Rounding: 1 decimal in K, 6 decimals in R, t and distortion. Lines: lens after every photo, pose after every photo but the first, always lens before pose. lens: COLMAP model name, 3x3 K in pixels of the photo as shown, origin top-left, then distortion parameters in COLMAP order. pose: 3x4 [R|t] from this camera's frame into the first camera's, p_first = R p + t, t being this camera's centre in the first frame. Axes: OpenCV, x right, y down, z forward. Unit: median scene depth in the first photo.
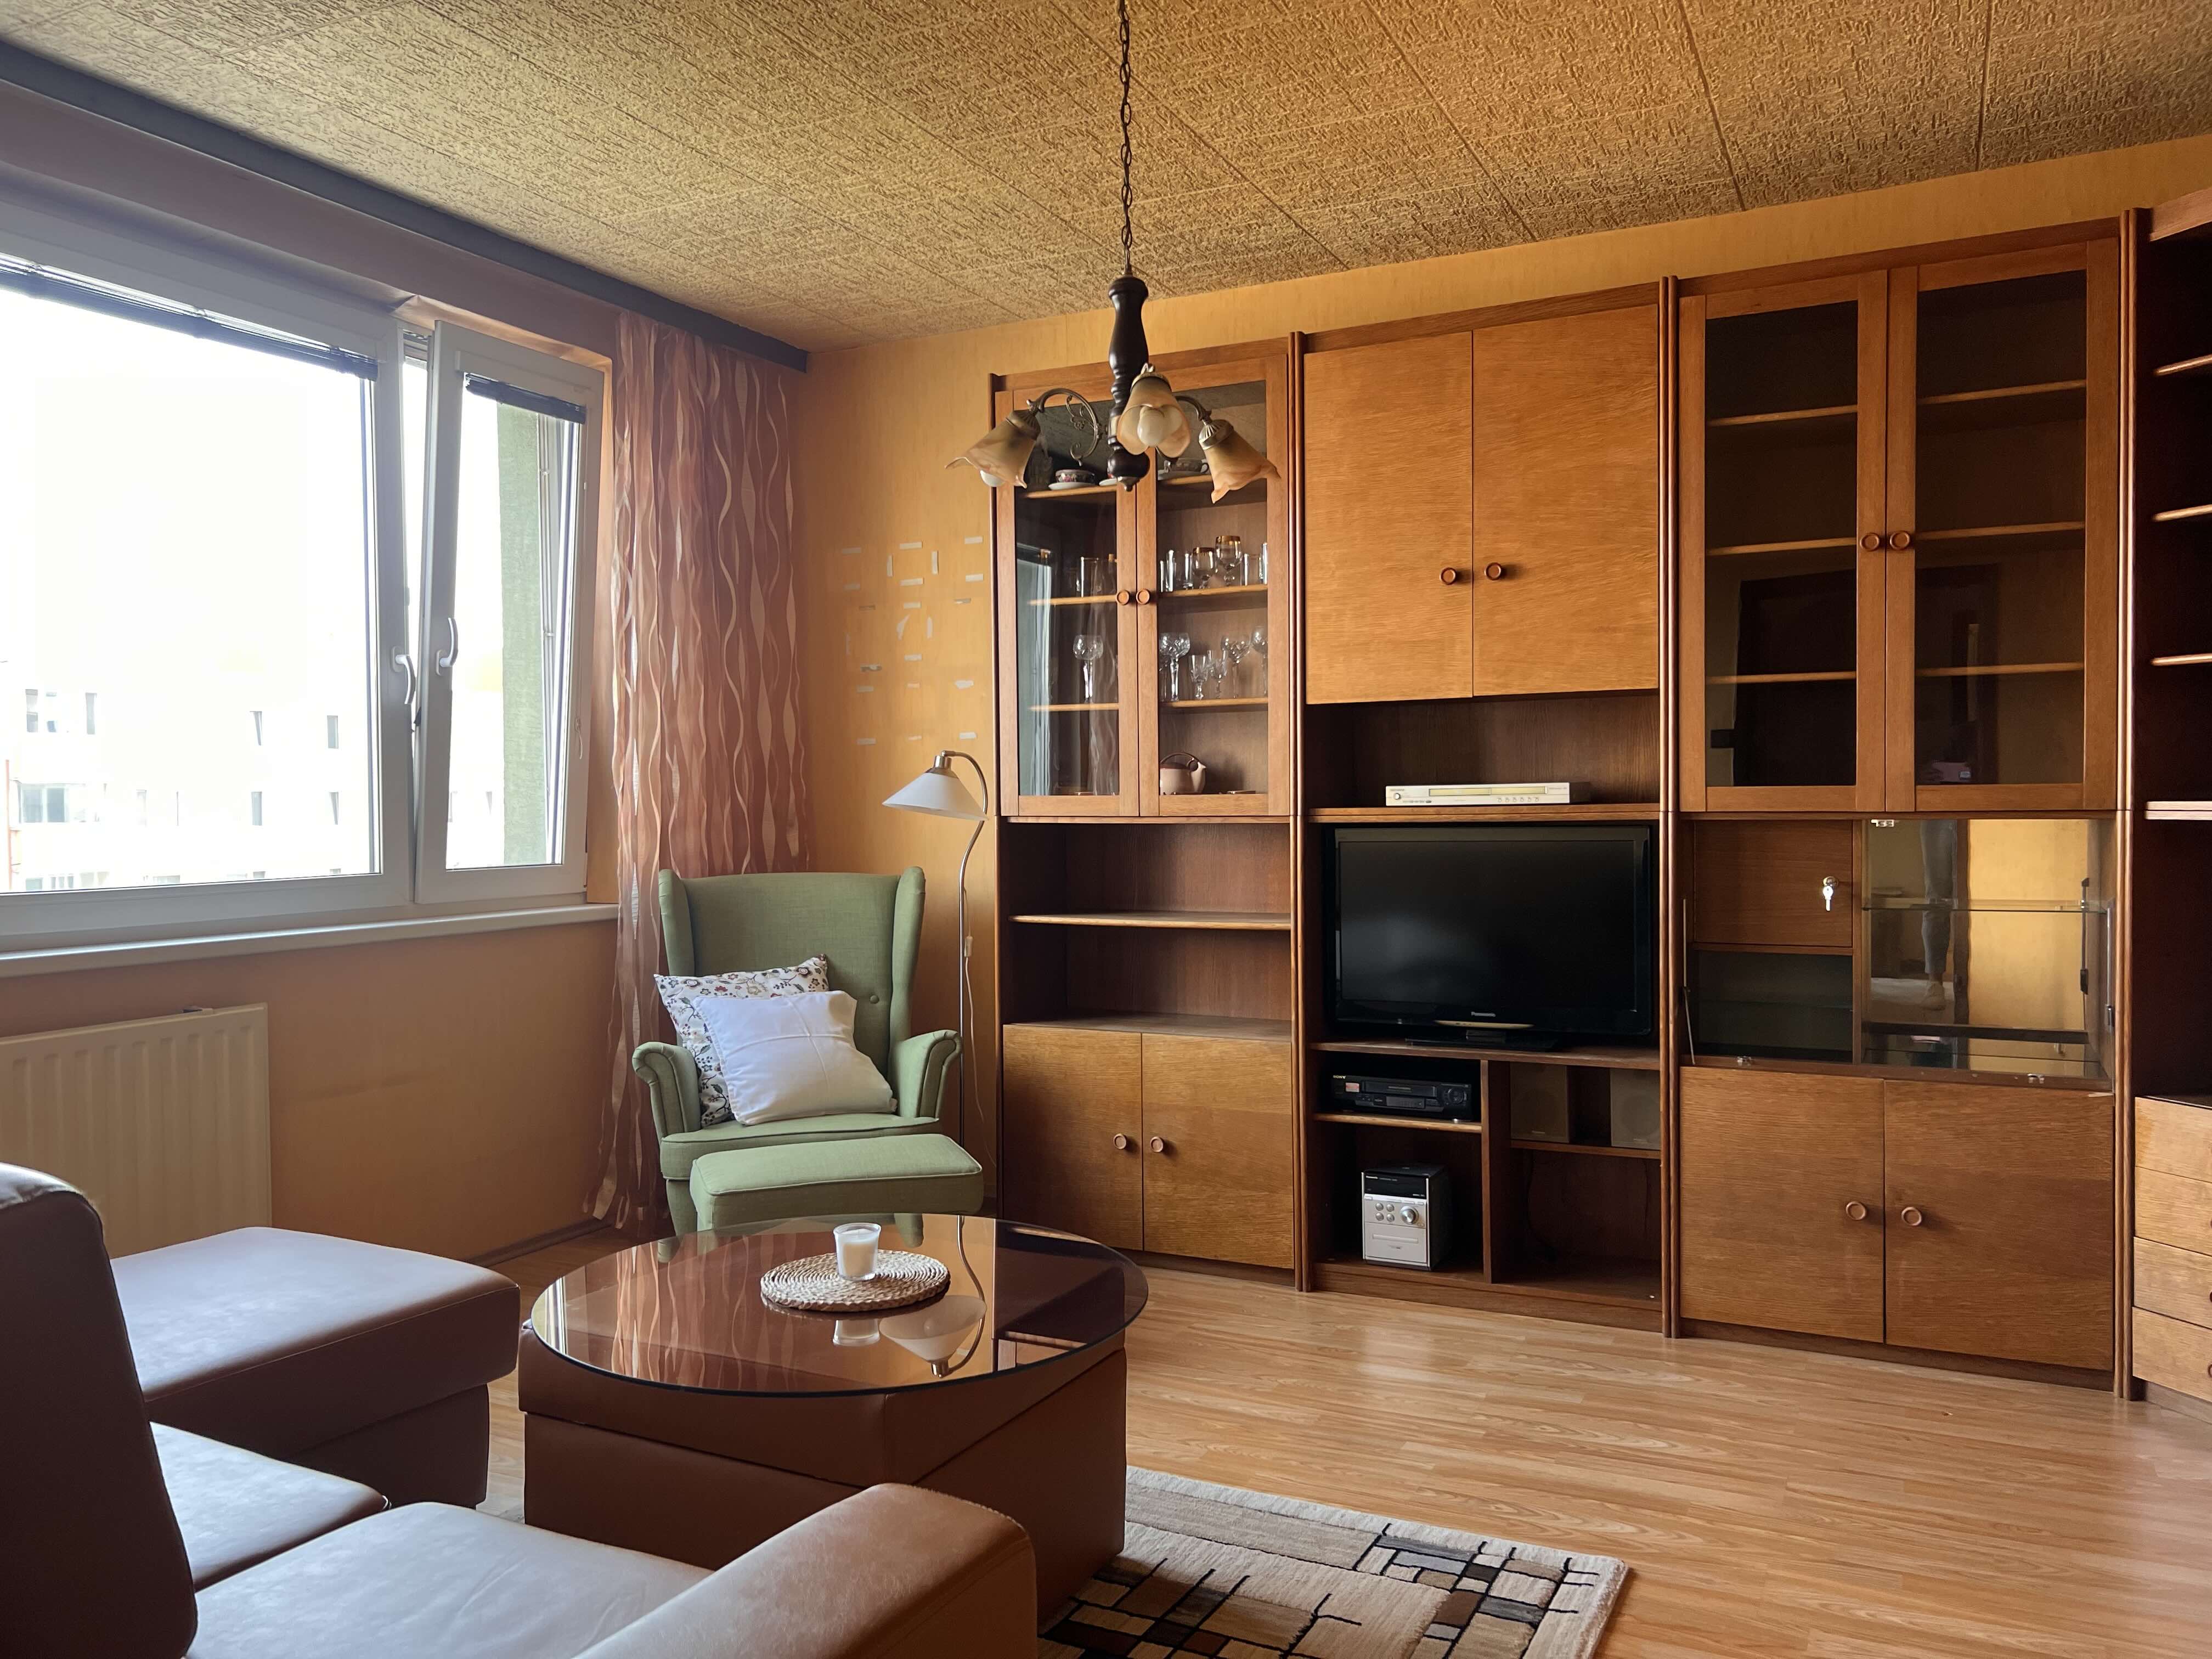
lens RADIAL K [[1694.7, 0, 1106.0], [0, 1694.7, 829.5], [0, 0, 1]] dist [0.062556, -0.053820]
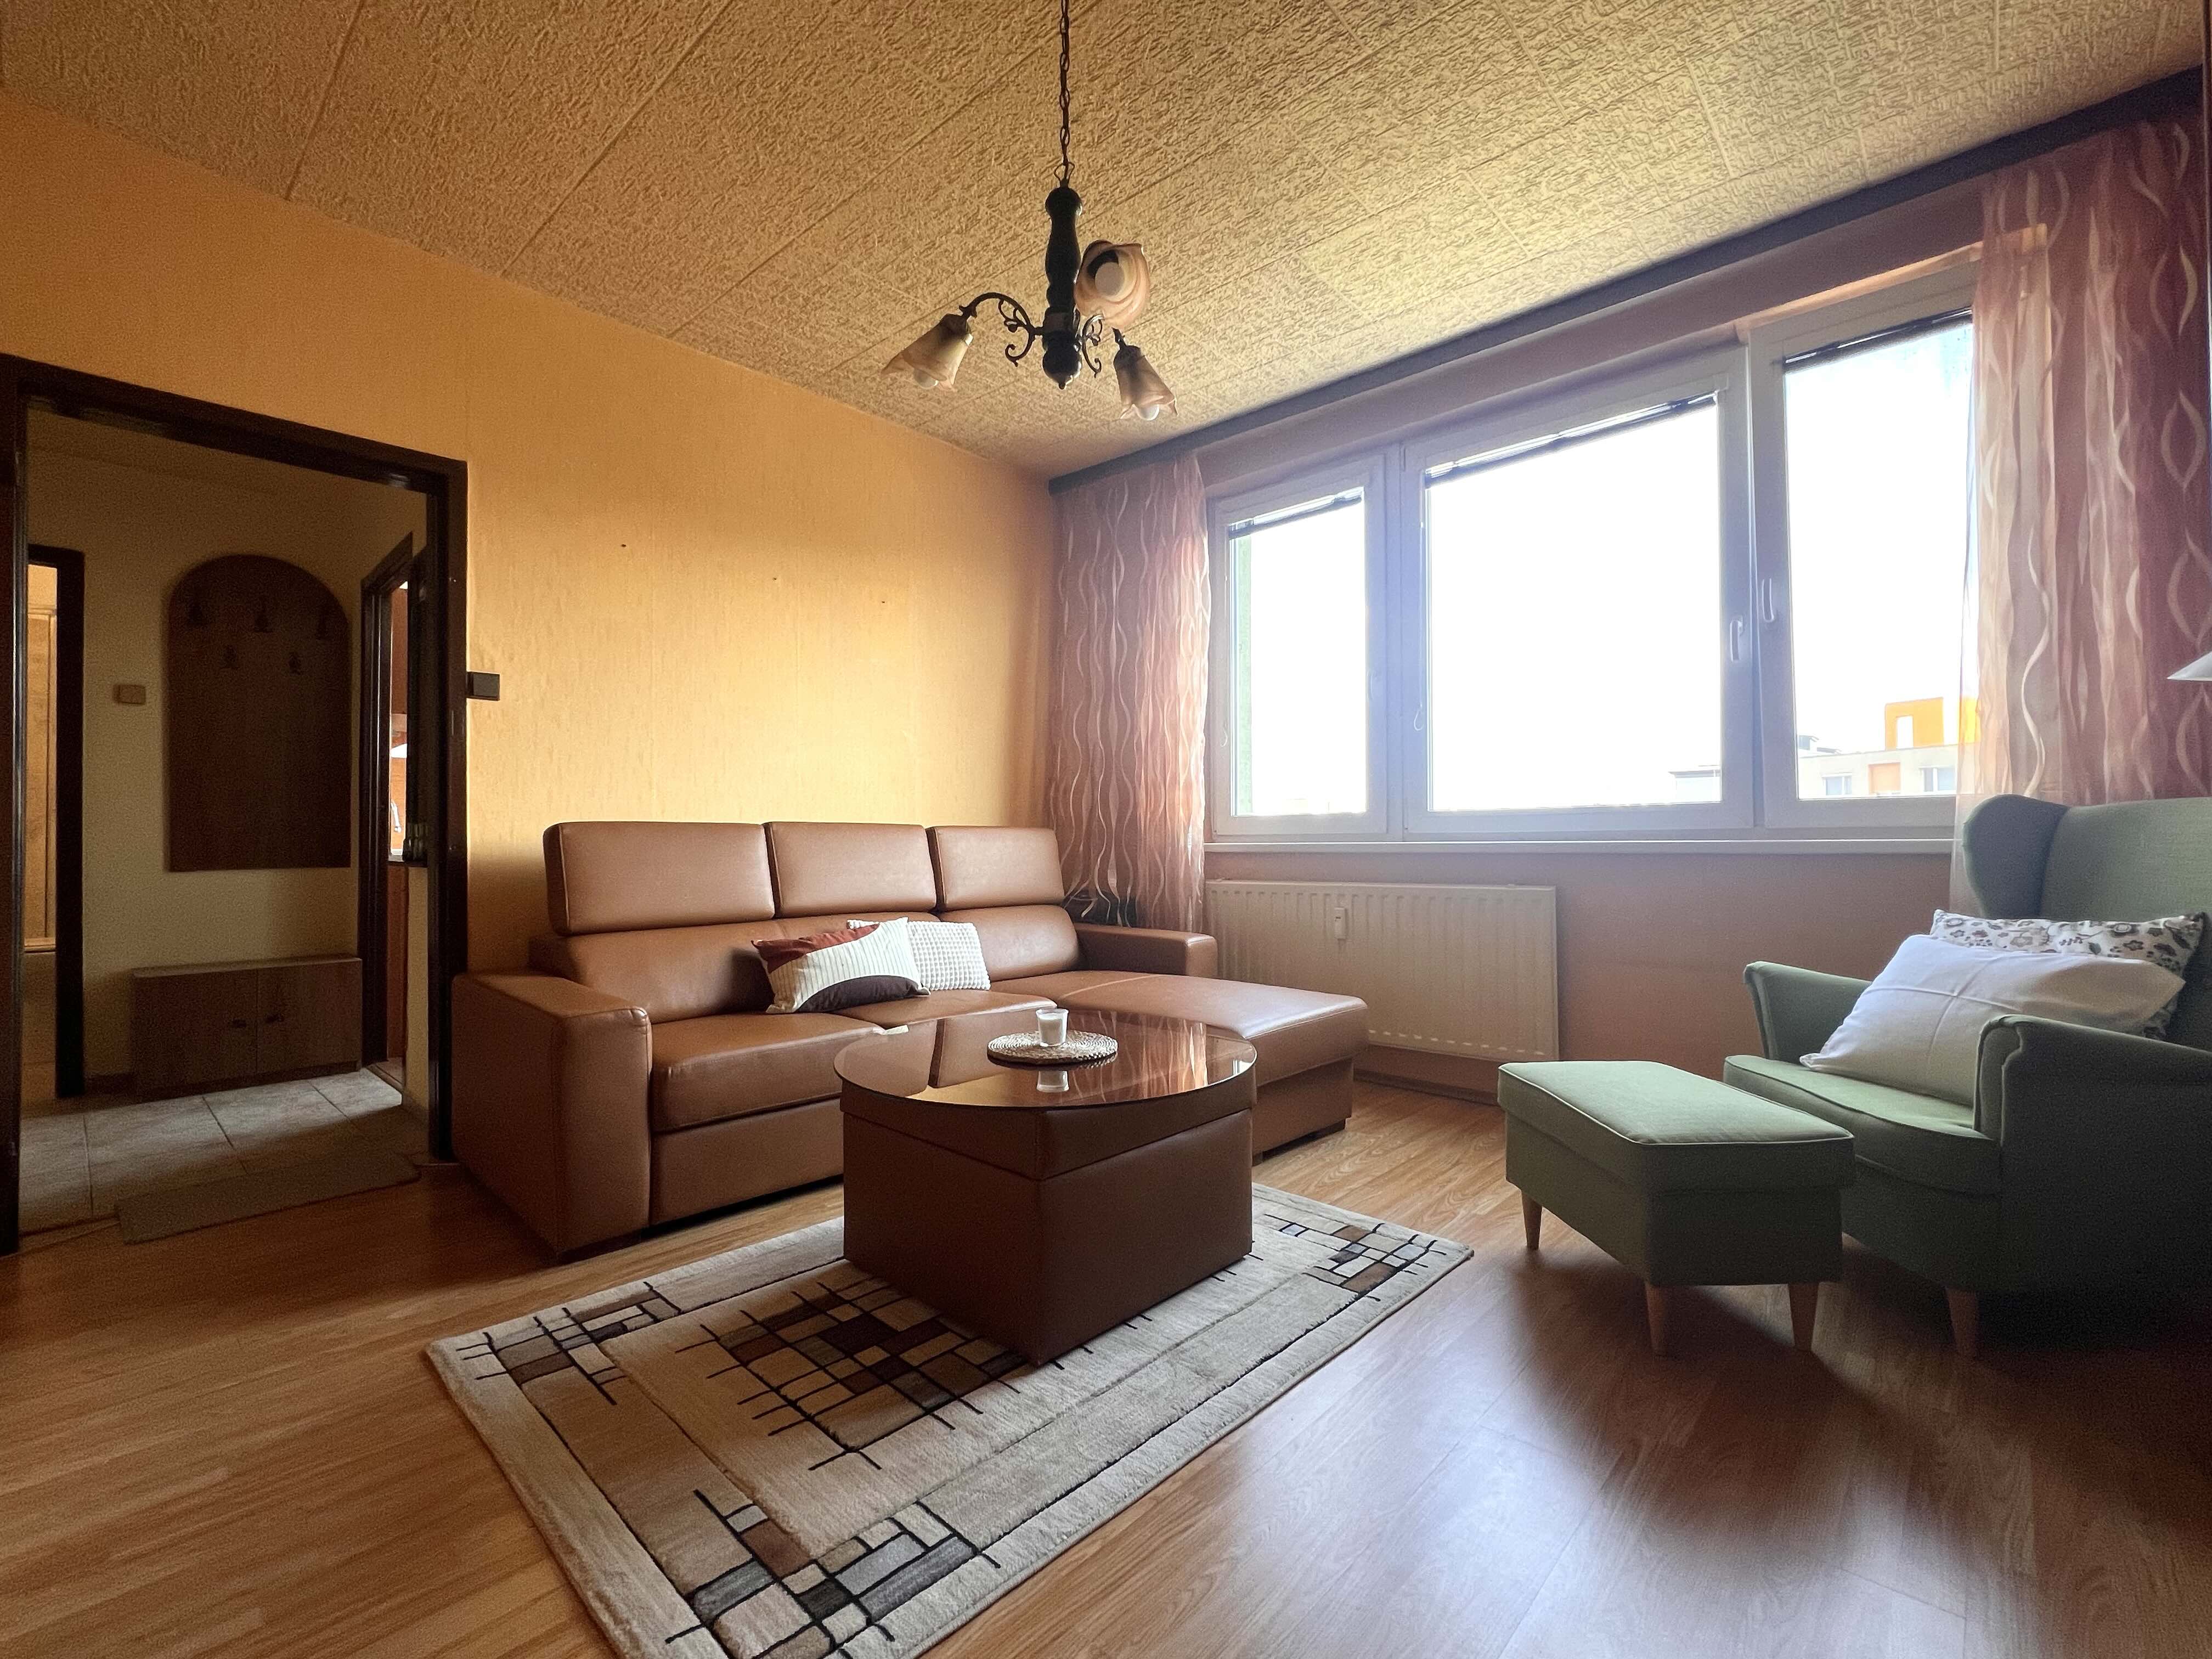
lens RADIAL K [[977.0, 0, 1106.0], [0, 977.0, 829.5], [0, 0, 1]] dist [0.012523, 0.000021]
pose [[-0.290776, -0.003307, -0.956785, 0.591537], [-0.006421, 0.999978, -0.001505, 0.076830], [0.956770, 0.005706, -0.290791, 1.205310]]
